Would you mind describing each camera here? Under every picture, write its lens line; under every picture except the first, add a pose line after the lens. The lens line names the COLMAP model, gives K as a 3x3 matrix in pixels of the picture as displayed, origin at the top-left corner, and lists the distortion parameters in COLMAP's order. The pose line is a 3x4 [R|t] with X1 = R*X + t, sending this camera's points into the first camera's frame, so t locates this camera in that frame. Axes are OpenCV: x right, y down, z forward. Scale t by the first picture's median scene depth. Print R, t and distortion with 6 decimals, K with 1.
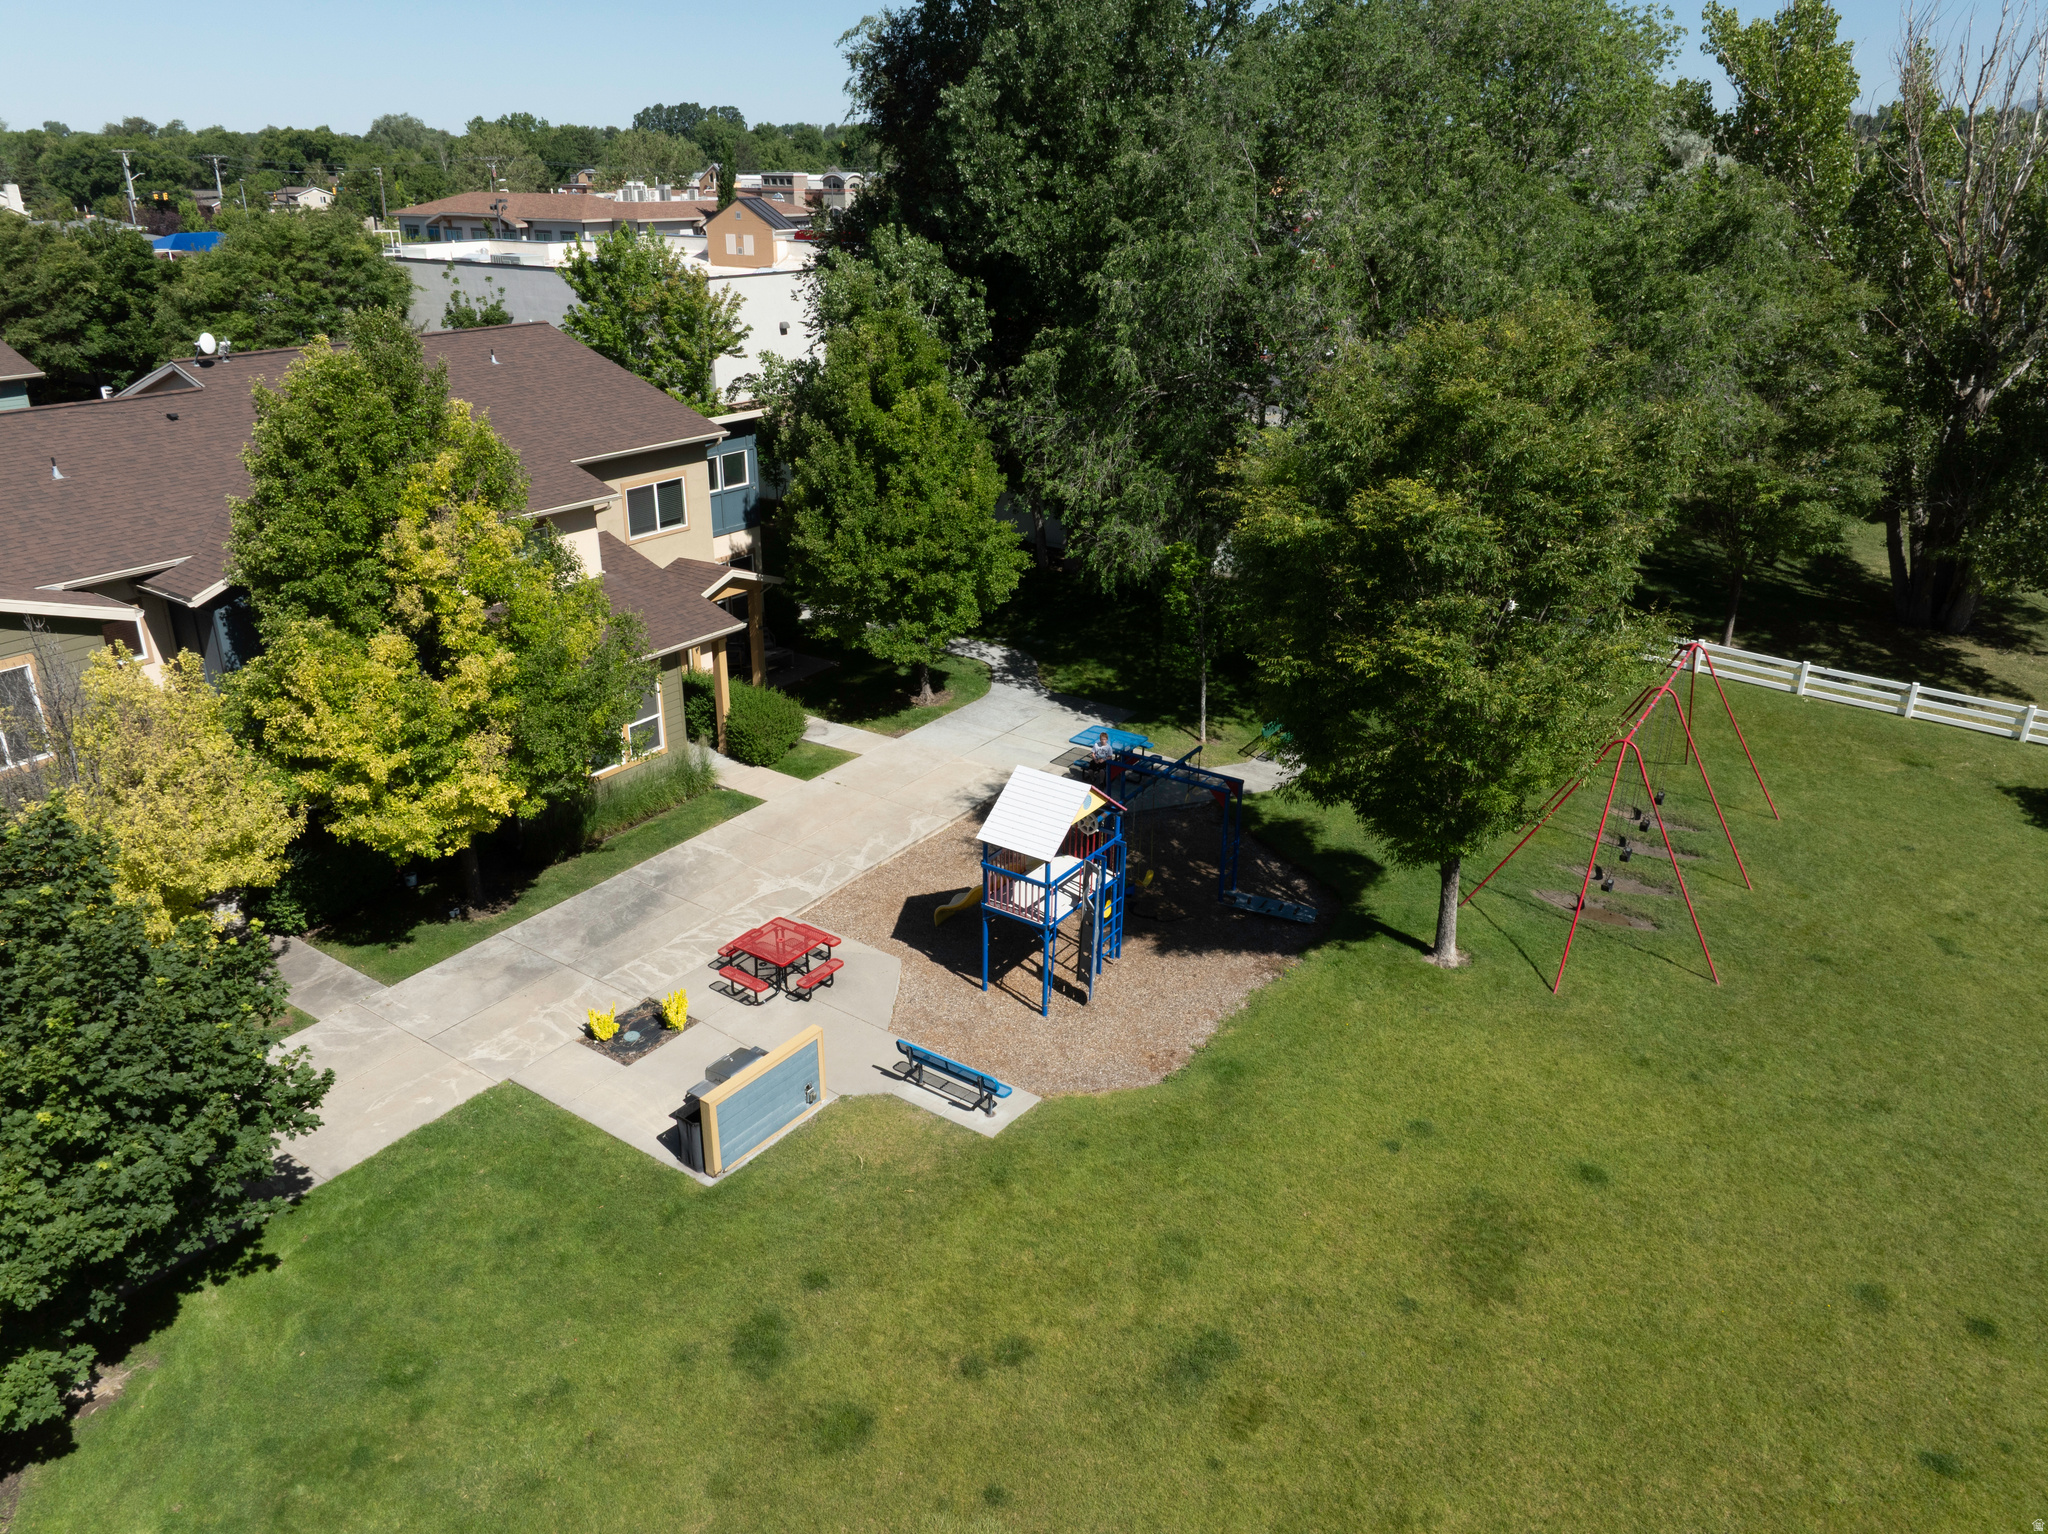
lens RADIAL K [[1437.5, 0, 1024.0], [0, 1437.5, 767.0], [0, 0, 1]] dist [-0.040695, 0.000789]
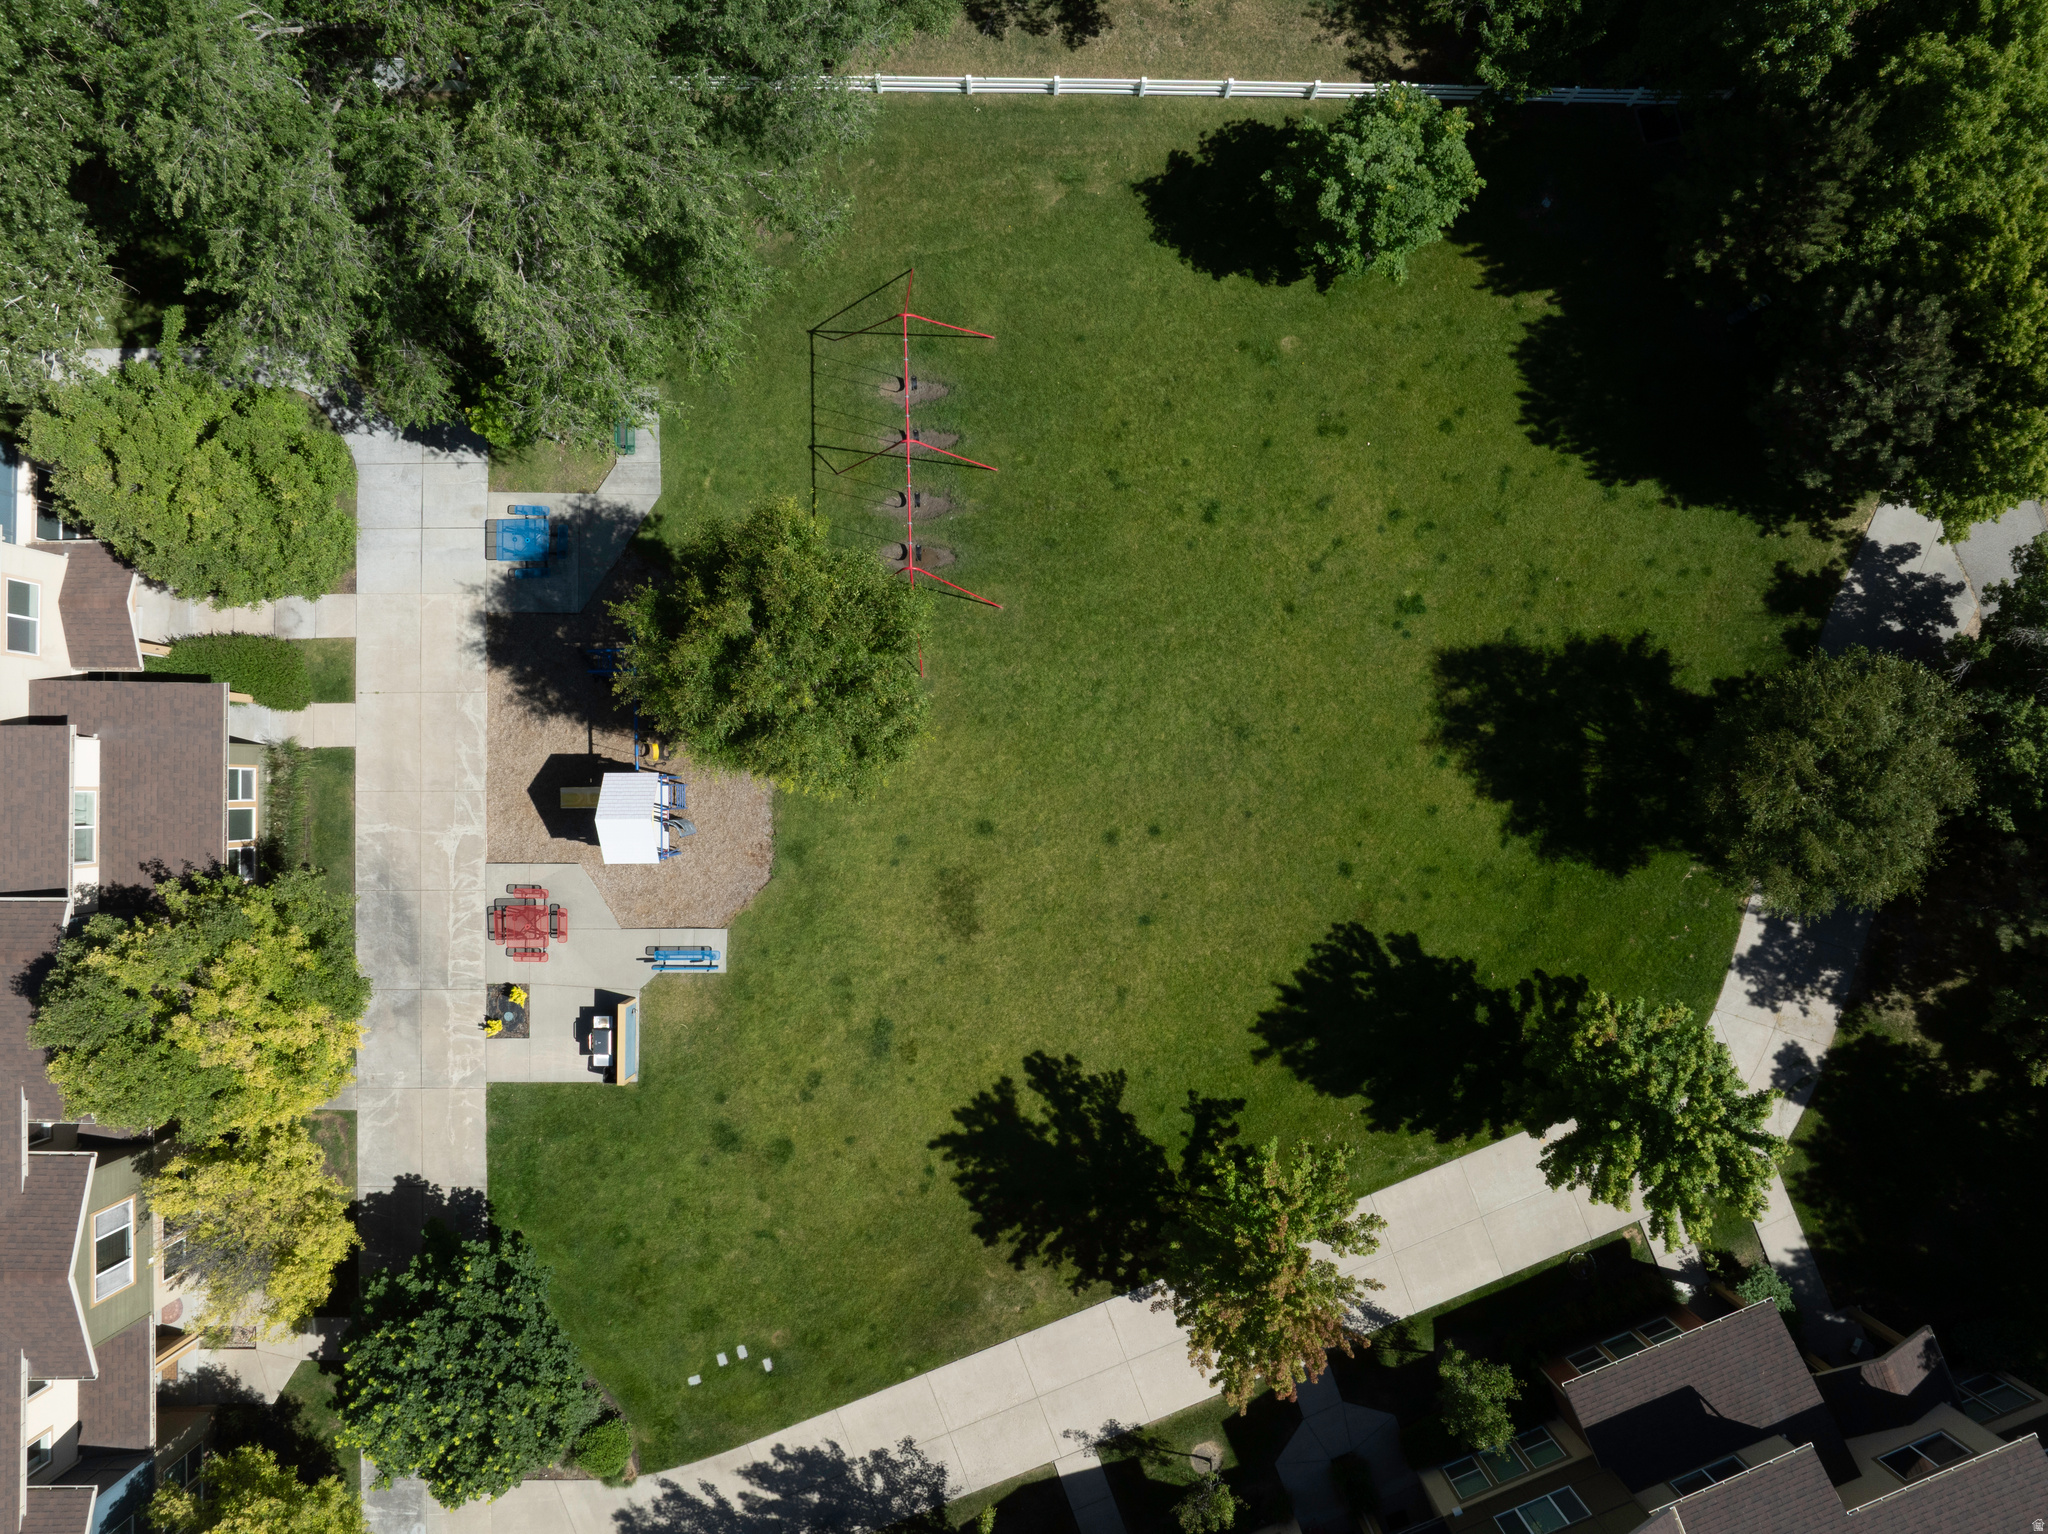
lens RADIAL K [[1437.5, 0, 1024.0], [0, 1437.5, 767.0], [0, 0, 1]] dist [-0.040695, 0.000789]
pose [[0.822884, -0.568078, 0.012215, 0.432274], [0.215211, 0.331493, 0.918584, -1.493451], [-0.525877, -0.753259, 0.395037, 0.205648]]
